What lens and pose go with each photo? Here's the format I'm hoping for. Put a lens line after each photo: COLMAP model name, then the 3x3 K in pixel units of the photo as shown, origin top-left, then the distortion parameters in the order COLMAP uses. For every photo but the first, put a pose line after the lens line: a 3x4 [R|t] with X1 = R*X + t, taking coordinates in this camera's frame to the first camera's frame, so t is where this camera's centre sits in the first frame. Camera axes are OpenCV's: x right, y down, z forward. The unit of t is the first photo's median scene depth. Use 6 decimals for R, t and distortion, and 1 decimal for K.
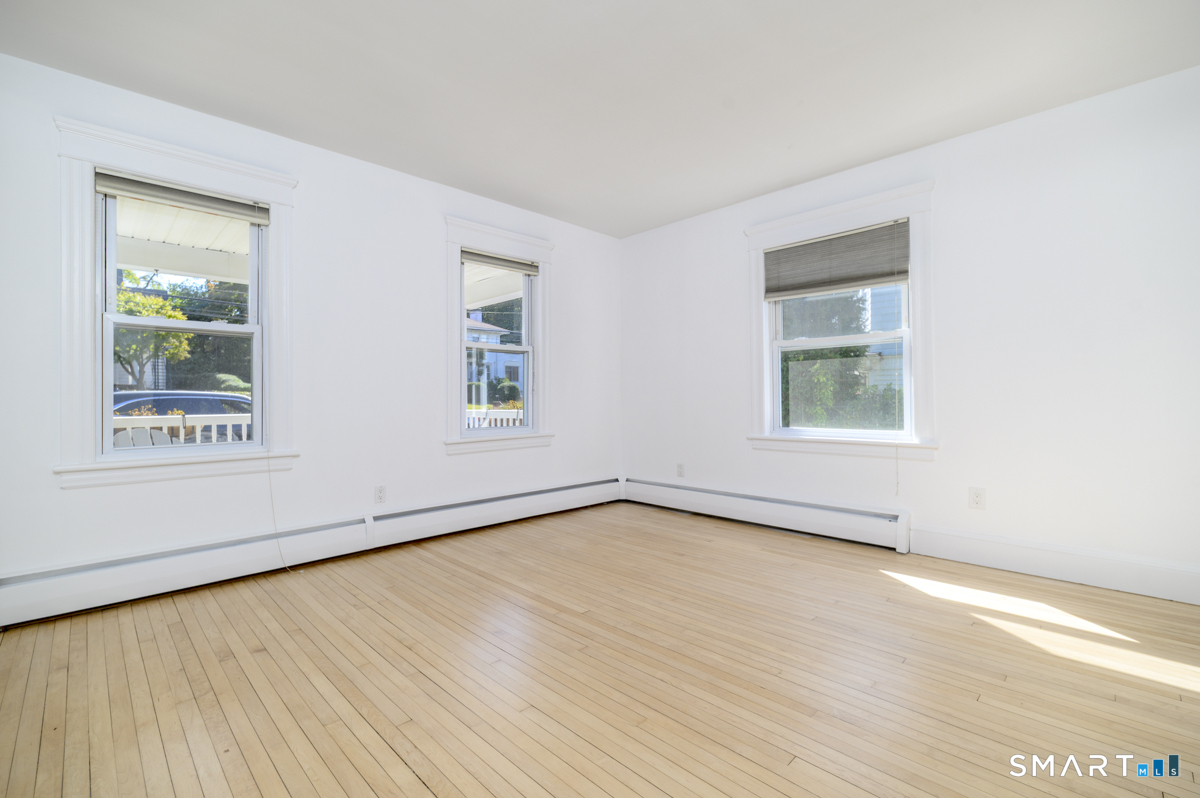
lens RADIAL K [[526.5, 0, 596.4], [0, 526.5, 394.5], [0, 0, 1]] dist [0.000810, -0.000225]
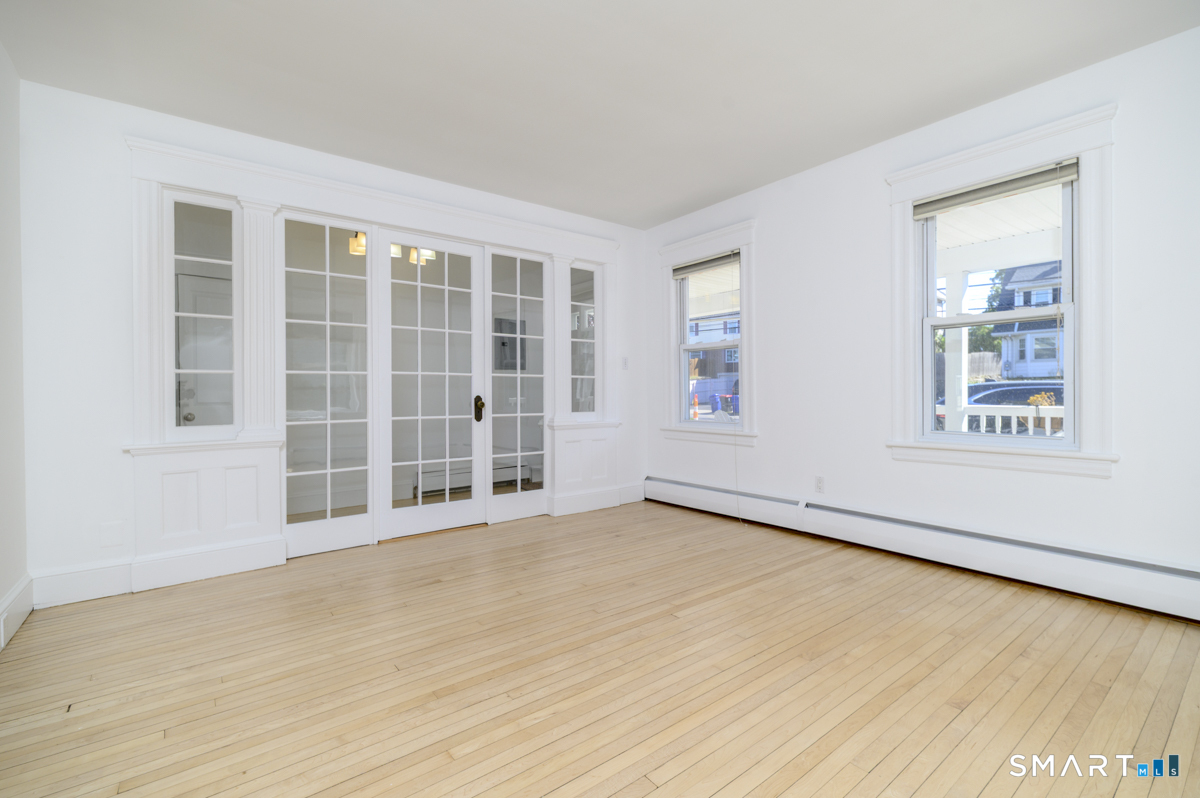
lens RADIAL K [[517.2, 0, 576.9], [0, 517.2, 398.8], [0, 0, 1]] dist [0.000348, -0.000047]
pose [[-0.142572, 0.015675, -0.989660, 0.771311], [0.015680, 0.999785, 0.013576, 0.001608], [0.989660, -0.013582, -0.142787, 0.797361]]
